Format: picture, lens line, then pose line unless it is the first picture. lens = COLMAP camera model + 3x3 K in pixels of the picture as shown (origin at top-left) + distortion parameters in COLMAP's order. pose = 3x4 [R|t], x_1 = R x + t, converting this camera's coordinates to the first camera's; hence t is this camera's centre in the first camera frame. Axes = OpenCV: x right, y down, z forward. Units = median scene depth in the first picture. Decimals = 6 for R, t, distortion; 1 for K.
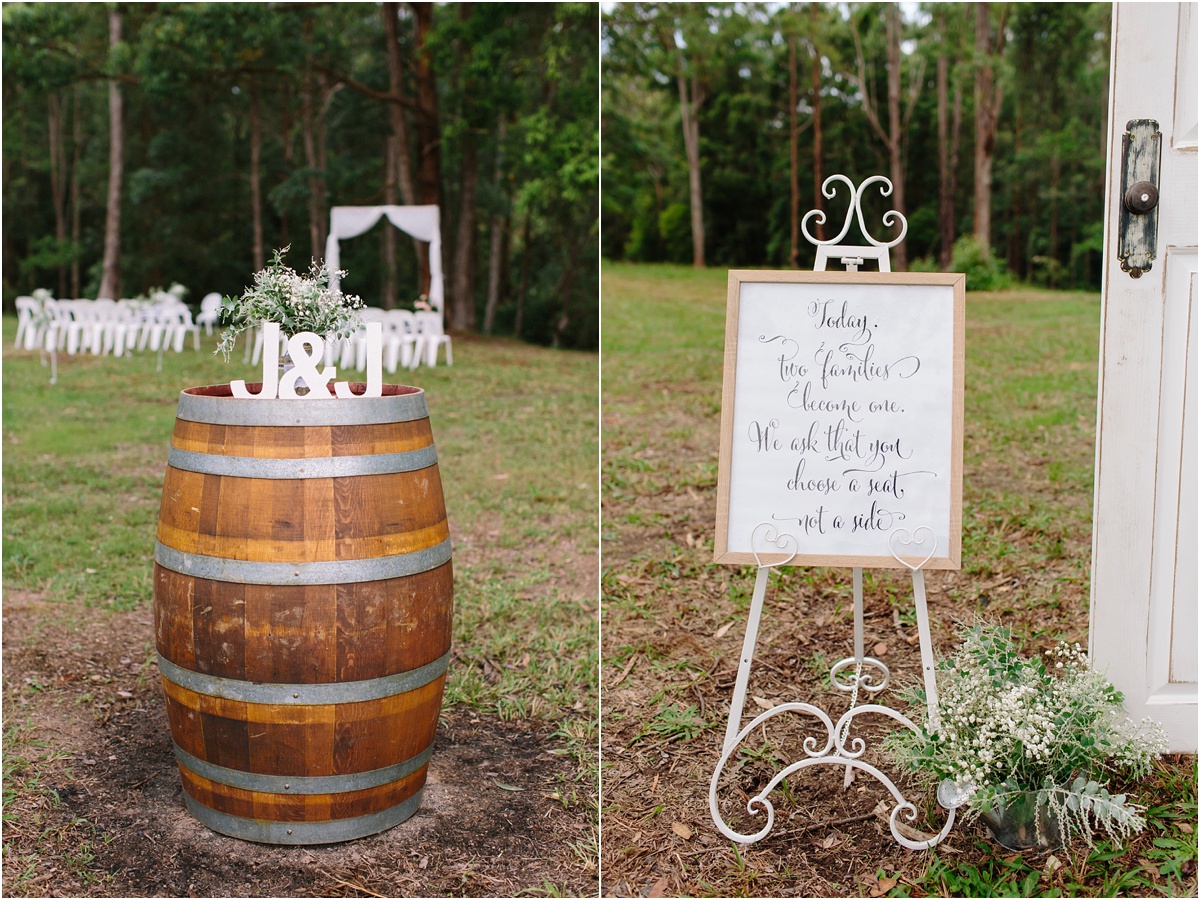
lens RADIAL K [[1702.9, 0, 600.0], [0, 1702.9, 449.8], [0, 0, 1]] dist [-0.221142, 0.000000]
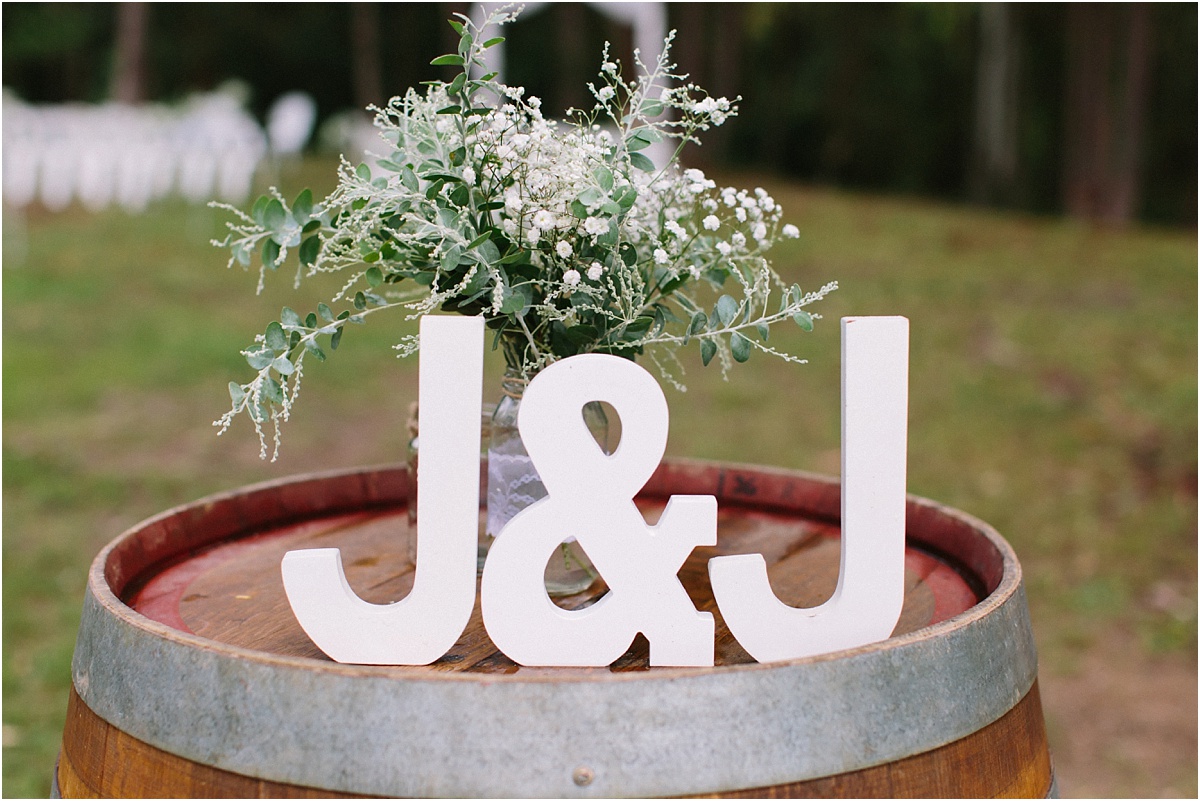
lens RADIAL K [[1733.1, 0, 600.6], [0, 1733.1, 399.7], [0, 0, 1]] dist [-0.008794, 0.000000]
pose [[0.997938, 0.005758, -0.063926, -0.155480], [0.000201, 0.995683, 0.092815, -0.085768], [0.064185, -0.092637, 0.993629, 0.743439]]
